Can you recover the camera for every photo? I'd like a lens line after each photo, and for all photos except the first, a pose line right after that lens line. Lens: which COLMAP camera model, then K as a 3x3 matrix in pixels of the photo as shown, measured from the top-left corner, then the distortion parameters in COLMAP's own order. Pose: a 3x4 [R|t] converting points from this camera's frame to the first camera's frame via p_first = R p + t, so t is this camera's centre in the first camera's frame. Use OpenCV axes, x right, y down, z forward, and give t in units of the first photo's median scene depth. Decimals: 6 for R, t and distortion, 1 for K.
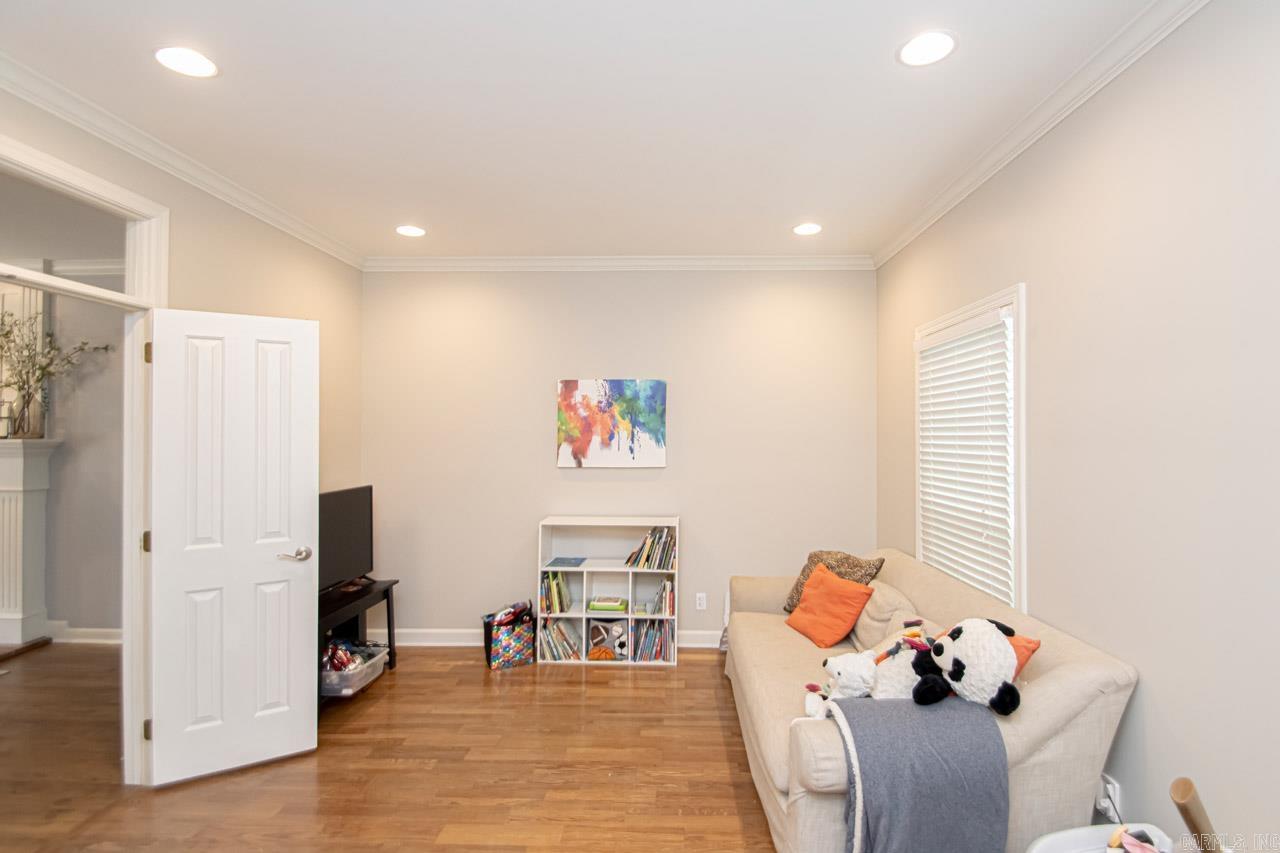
lens RADIAL K [[609.7, 0, 650.1], [0, 609.7, 426.5], [0, 0, 1]] dist [0.012931, -0.012649]
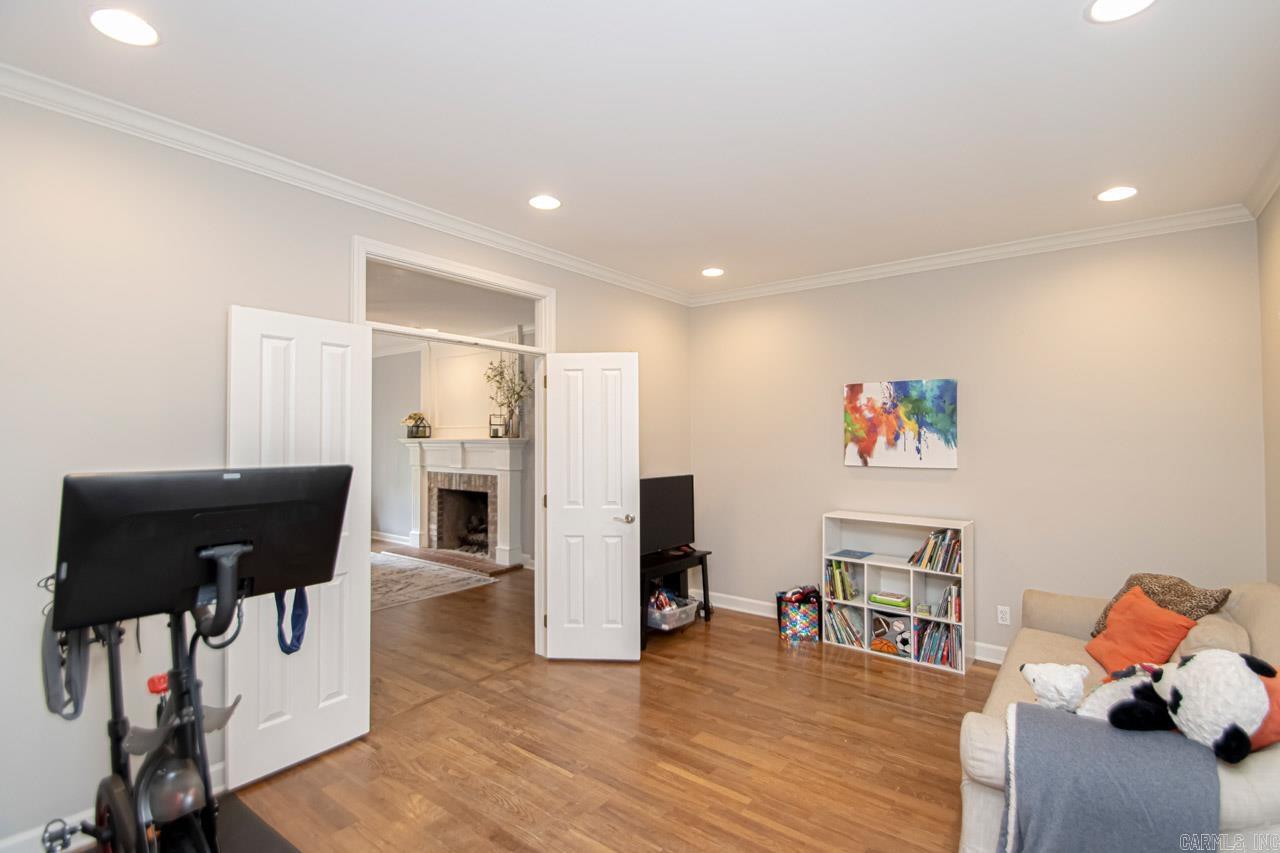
lens RADIAL K [[609.7, 0, 650.6], [0, 609.7, 423.6], [0, 0, 1]] dist [0.012931, -0.012649]
pose [[0.802633, -0.012318, -0.596346, 0.255391], [0.003758, 0.999871, -0.015595, 0.010054], [0.596461, 0.010276, 0.802576, -0.082683]]
